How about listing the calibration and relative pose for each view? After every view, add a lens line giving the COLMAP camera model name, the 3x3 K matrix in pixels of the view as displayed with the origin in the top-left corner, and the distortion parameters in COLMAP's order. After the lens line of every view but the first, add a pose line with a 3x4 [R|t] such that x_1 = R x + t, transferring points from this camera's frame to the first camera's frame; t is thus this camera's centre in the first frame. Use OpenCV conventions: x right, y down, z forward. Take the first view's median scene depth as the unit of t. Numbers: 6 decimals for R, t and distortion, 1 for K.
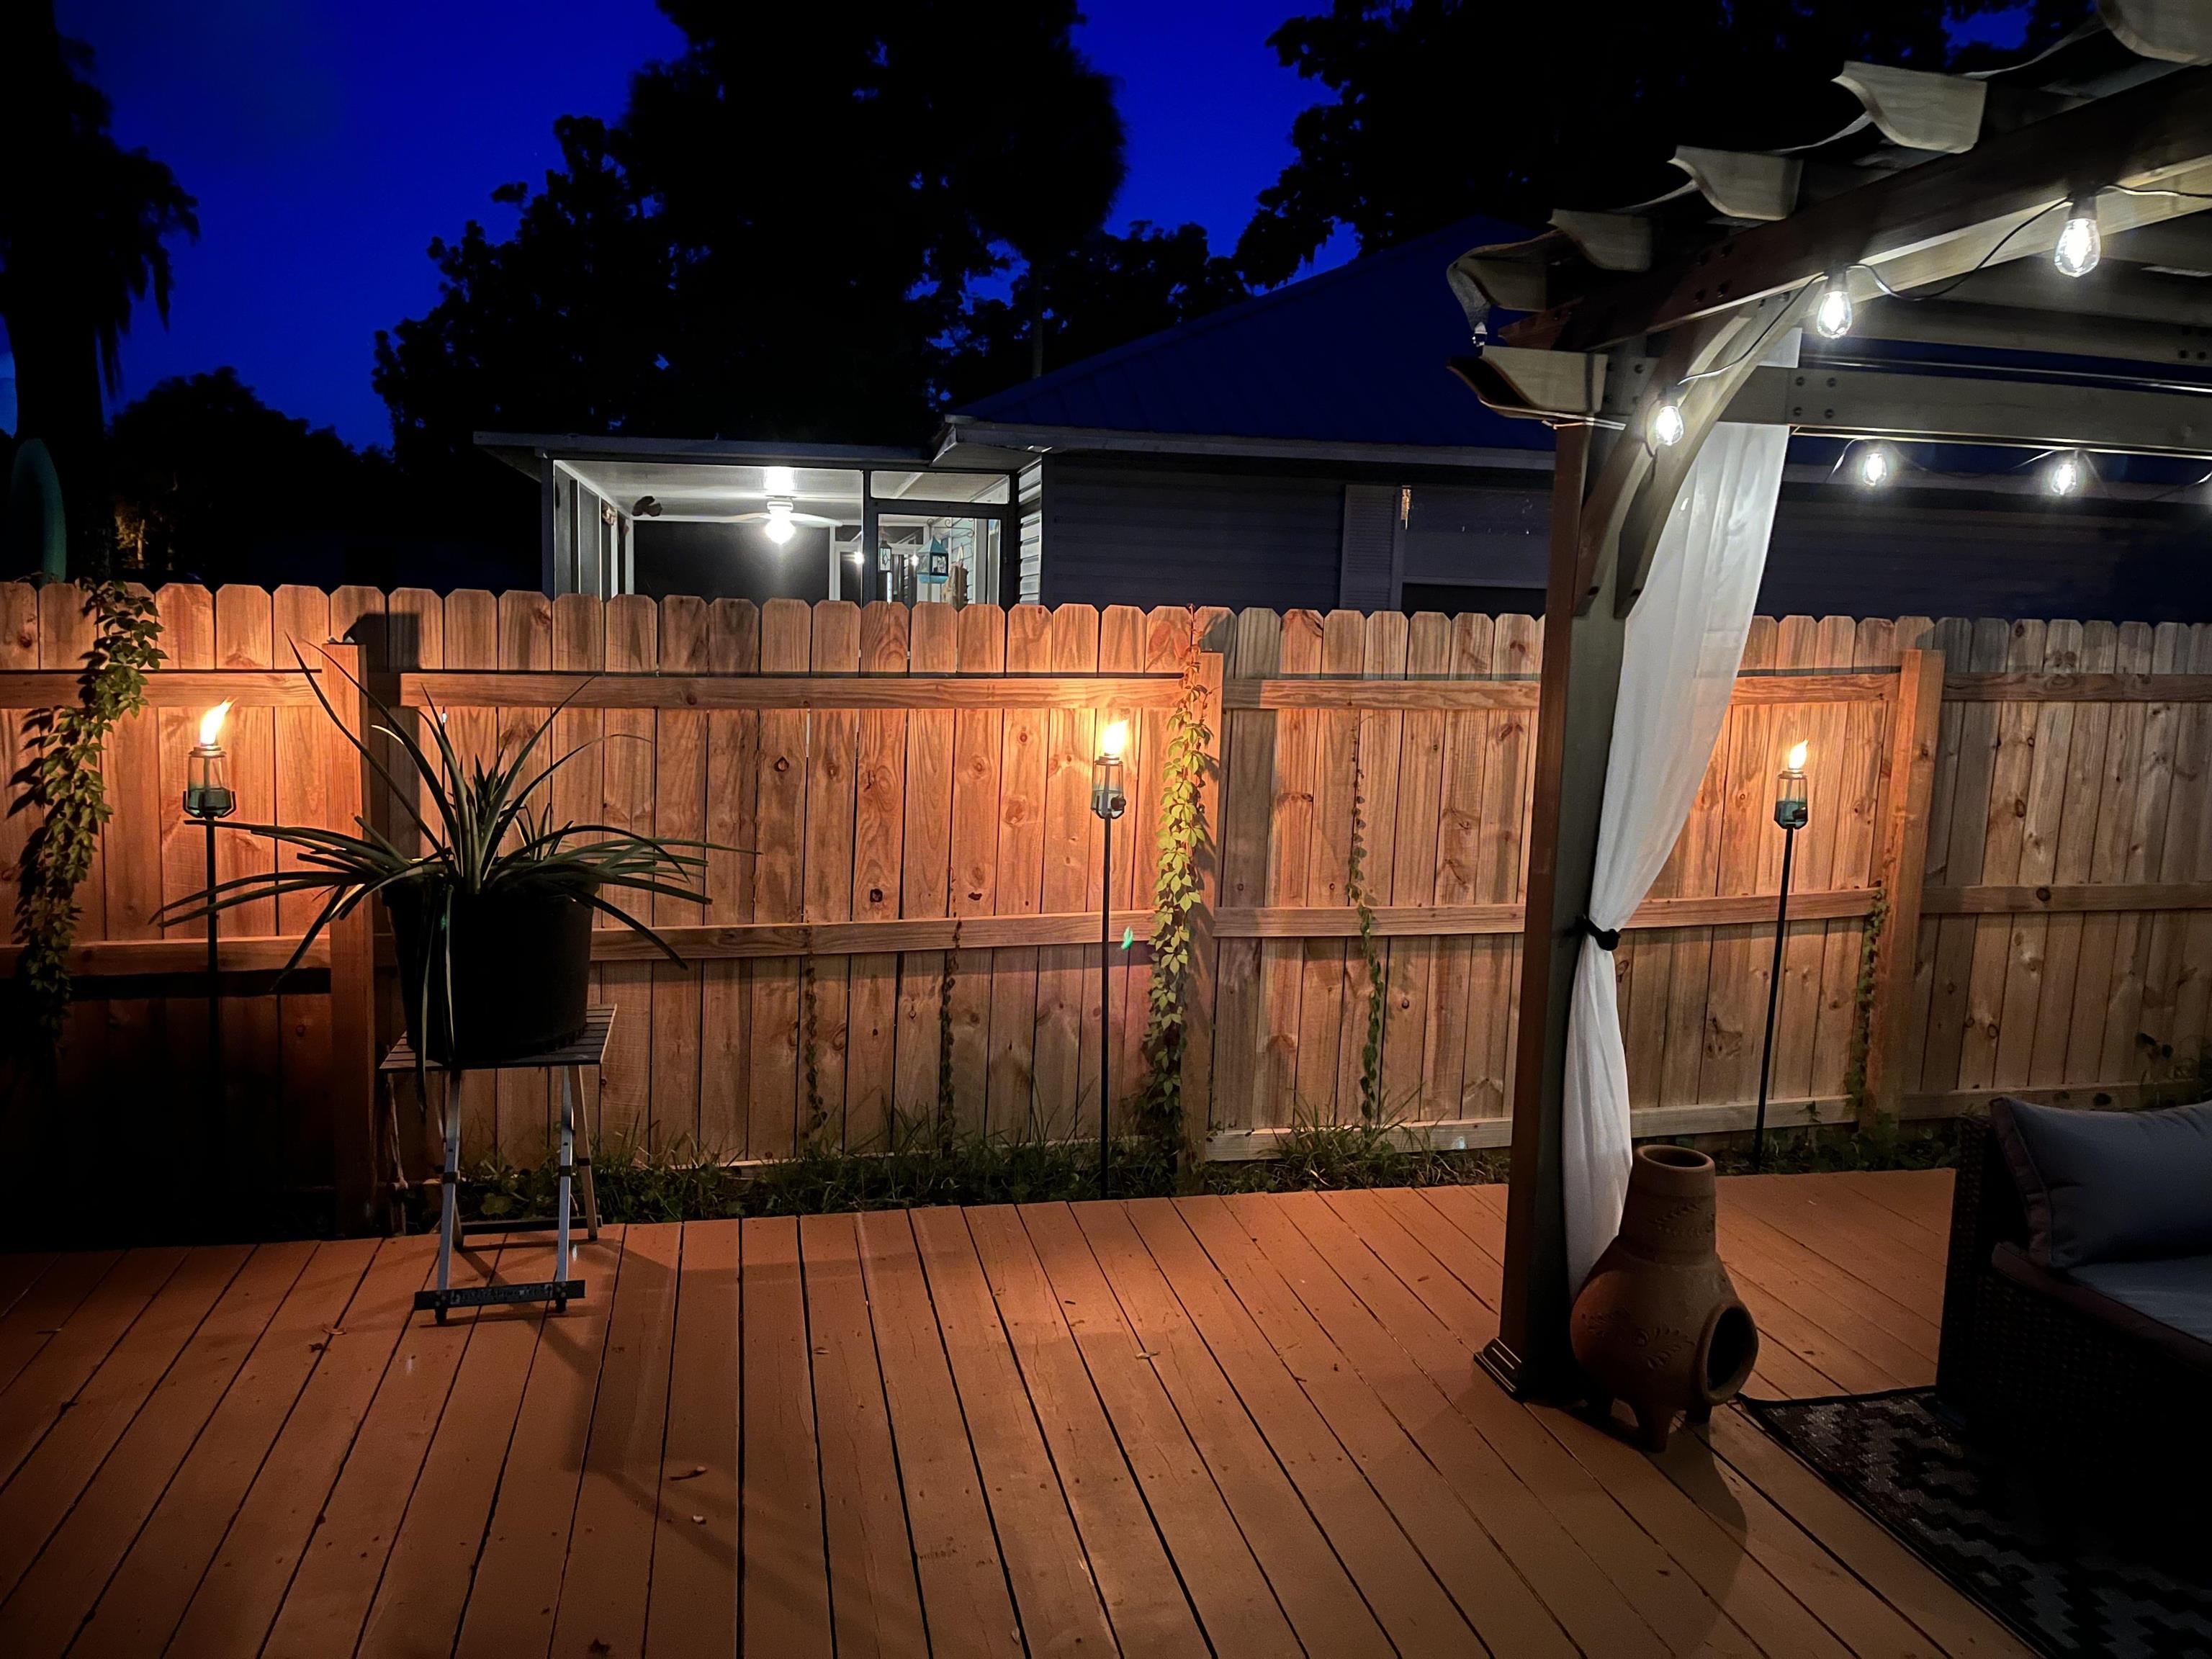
lens RADIAL K [[1678.4, 0, 1106.9], [0, 1678.4, 840.7], [0, 0, 1]] dist [0.083934, -0.100016]
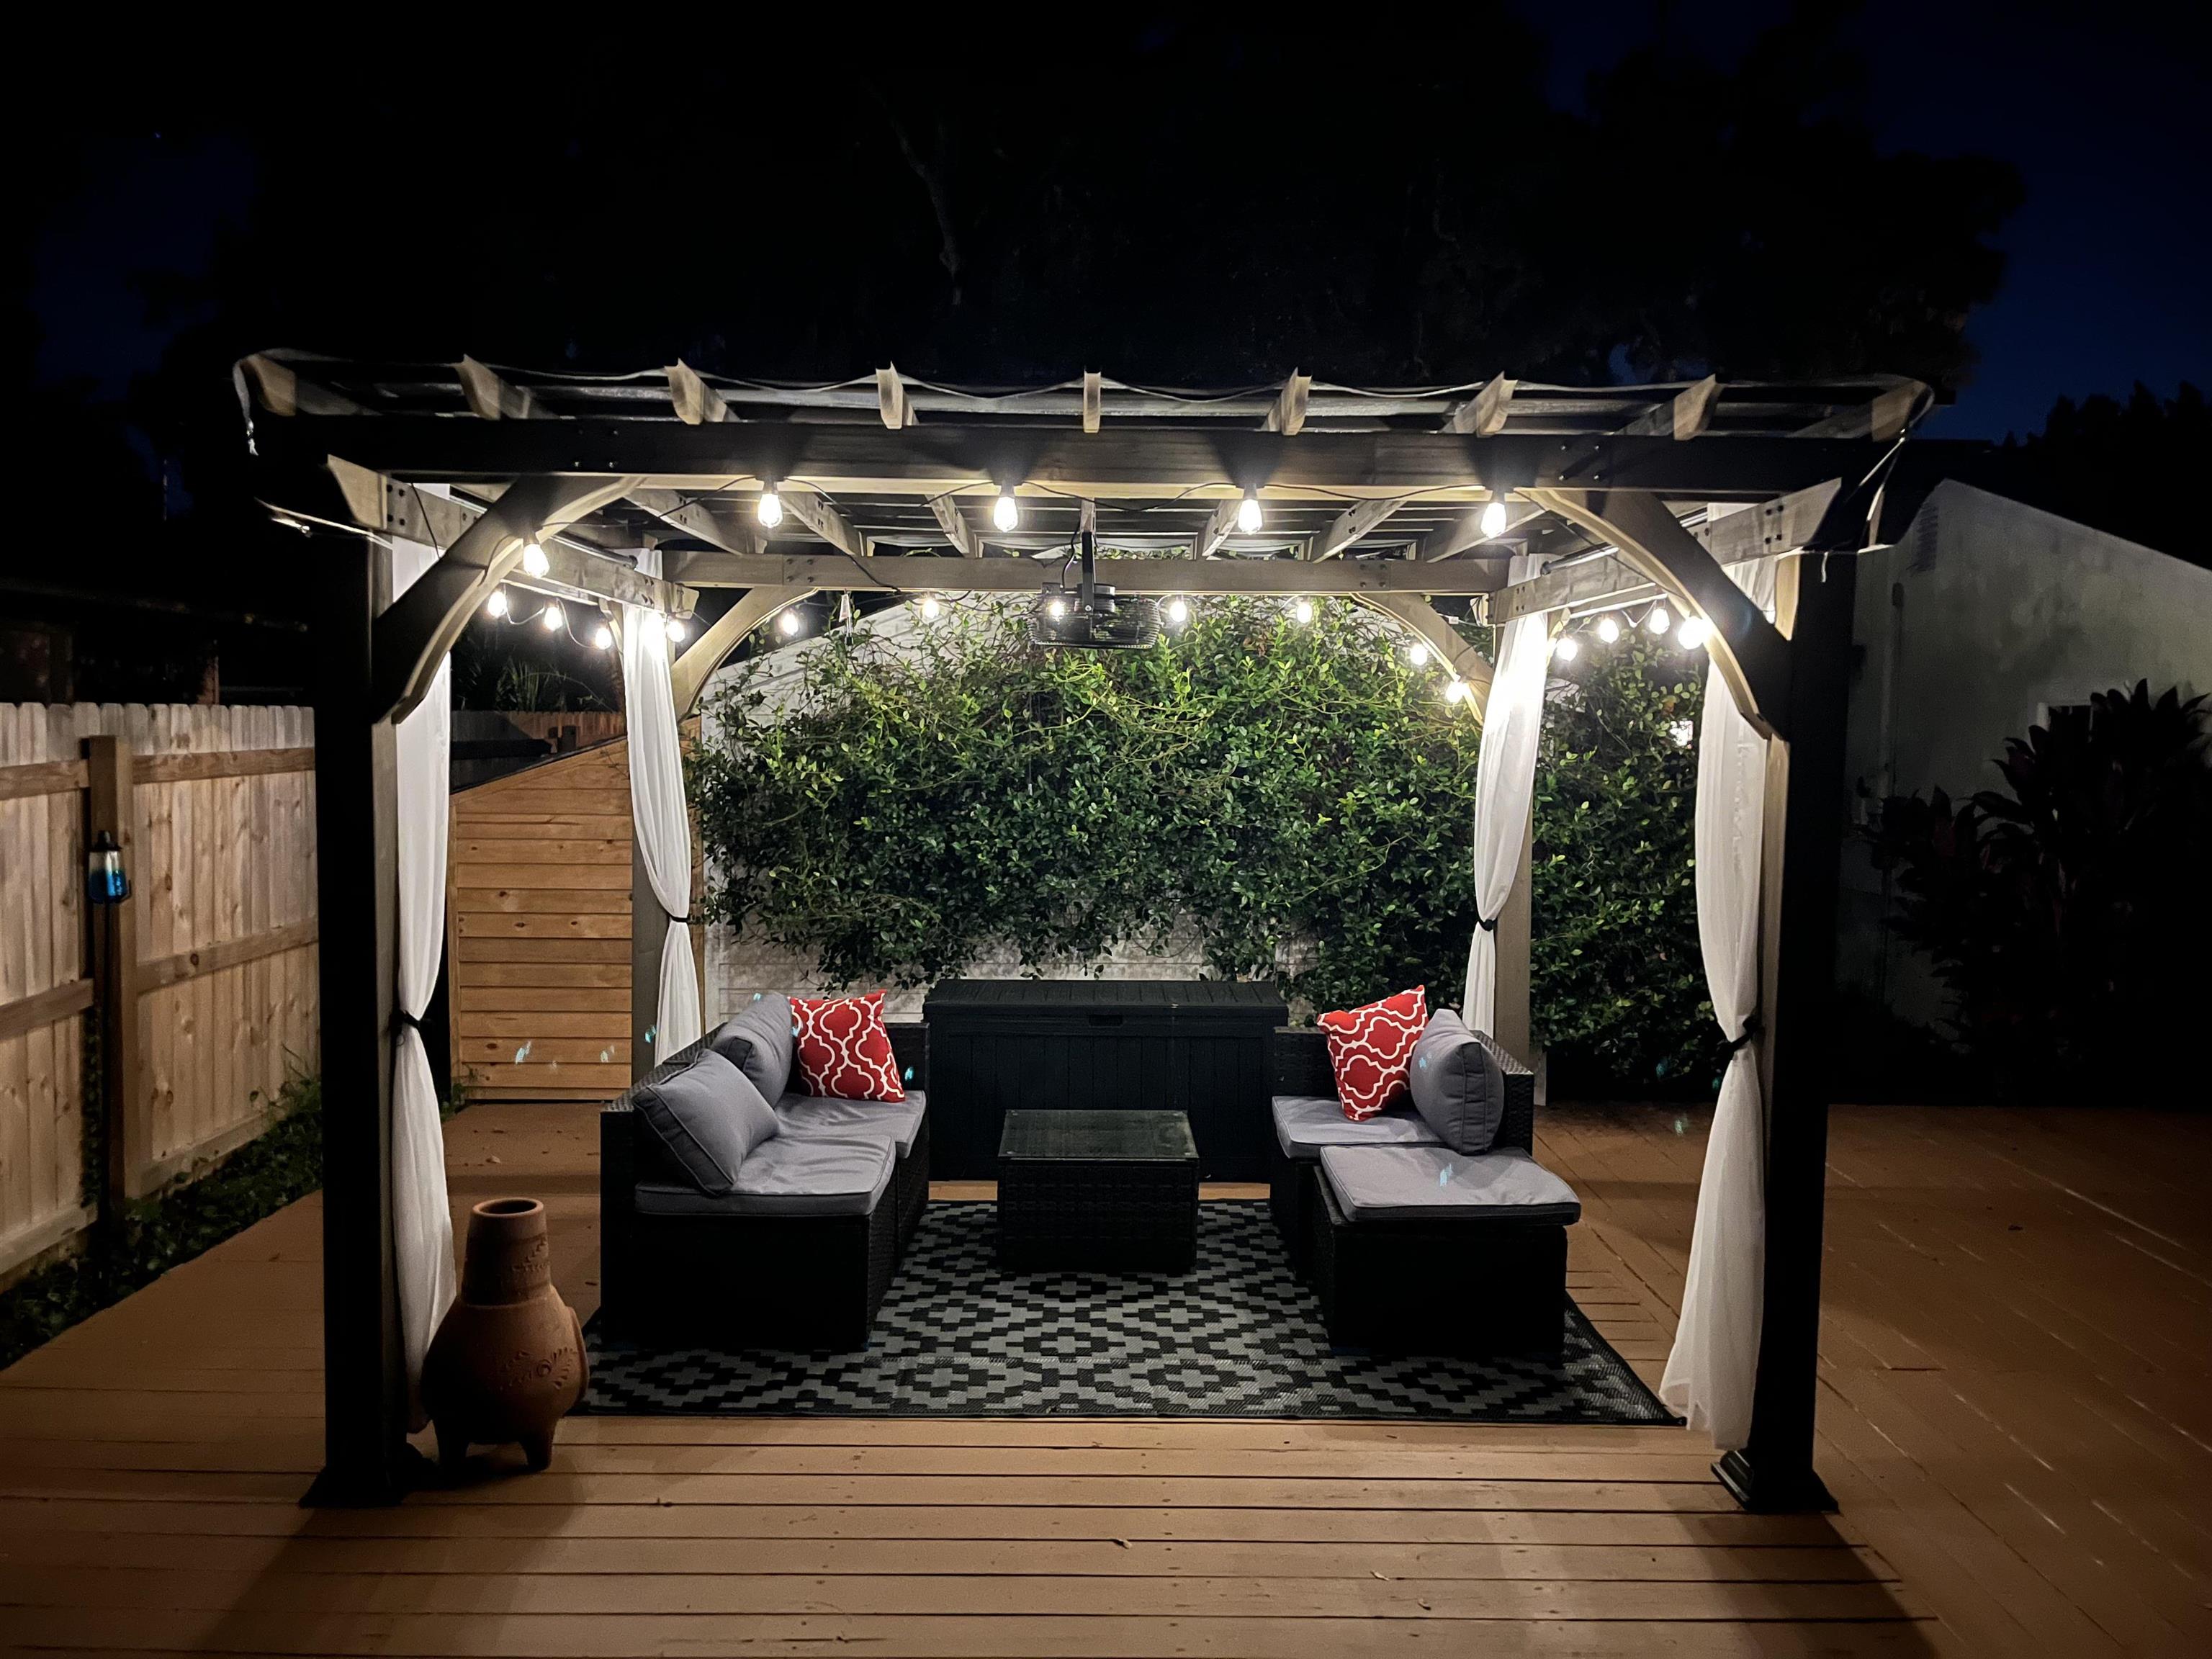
lens RADIAL K [[1696.6, 0, 1109.3], [0, 1696.6, 841.7], [0, 0, 1]] dist [0.077632, -0.094211]
pose [[0.203116, -0.091134, 0.974904, -0.413828], [0.120290, 0.990440, 0.067524, -0.049512], [-0.971738, 0.103556, 0.212137, 0.223717]]
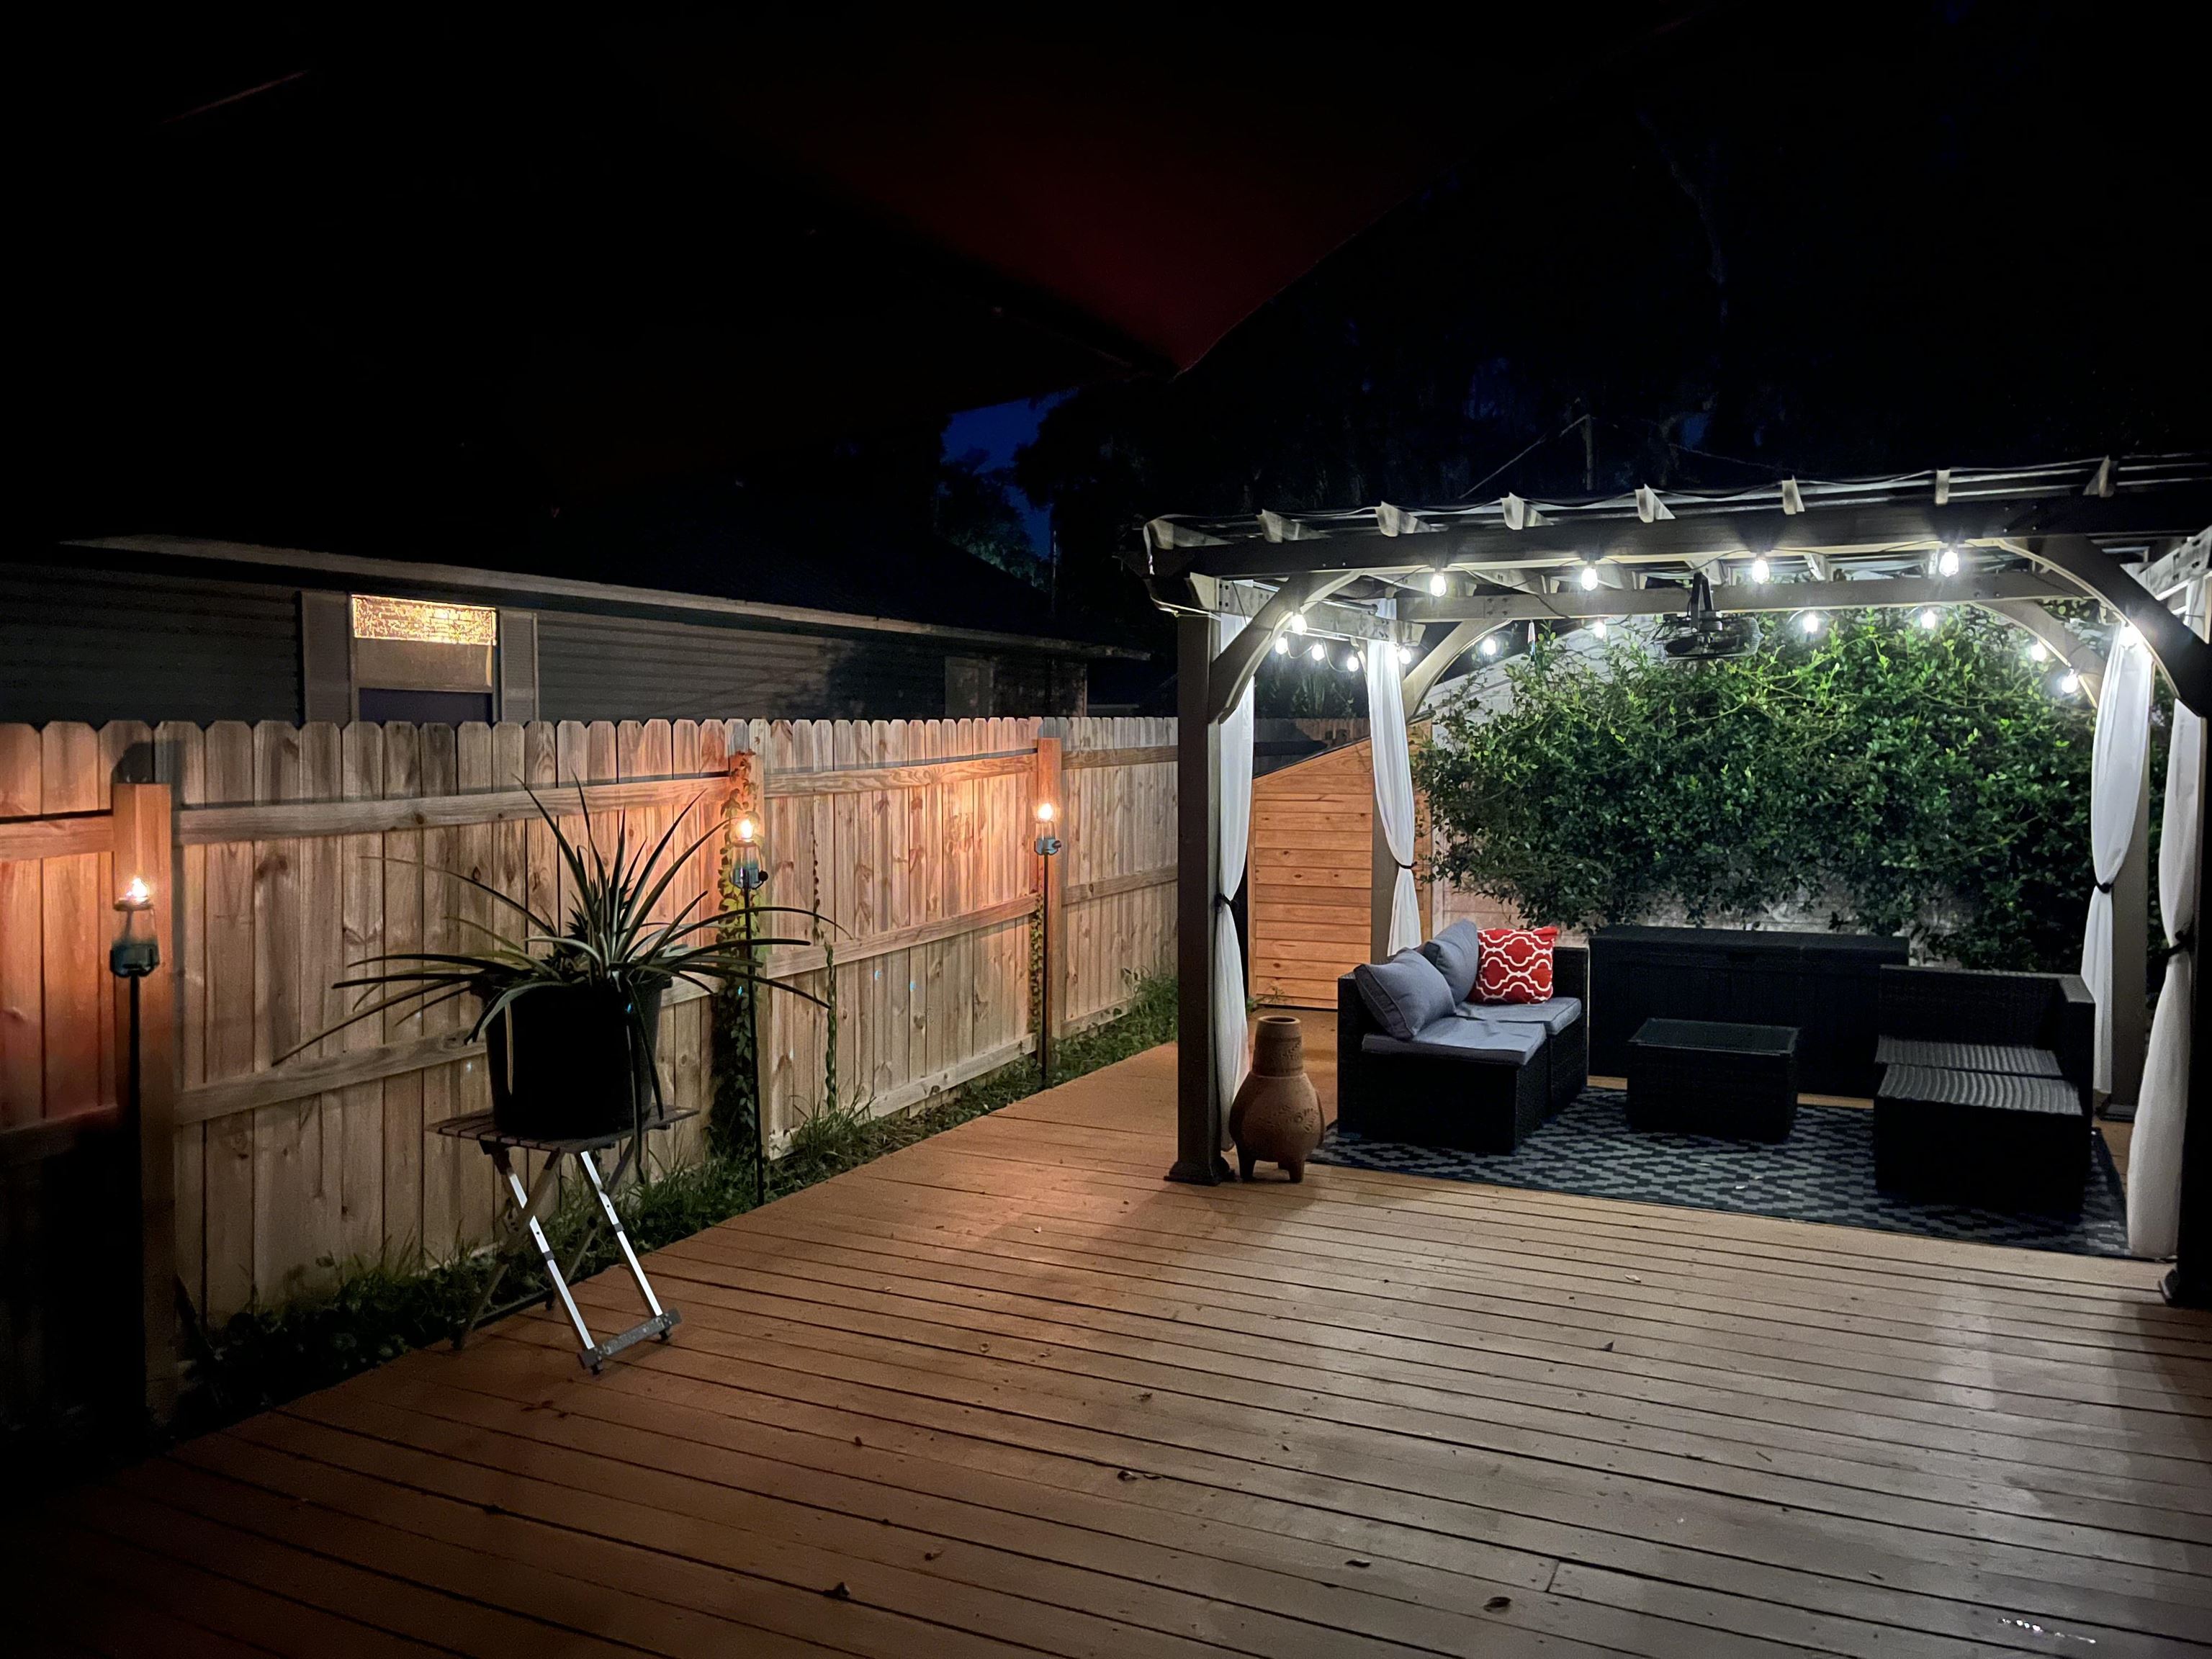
lens RADIAL K [[1696.6, 0, 1109.3], [0, 1696.6, 841.7], [0, 0, 1]] dist [0.077632, -0.094211]
pose [[0.610671, -0.080360, 0.787797, -0.748899], [0.120804, 0.992647, 0.007613, -0.023296], [-0.782616, 0.090520, 0.615888, 0.005263]]
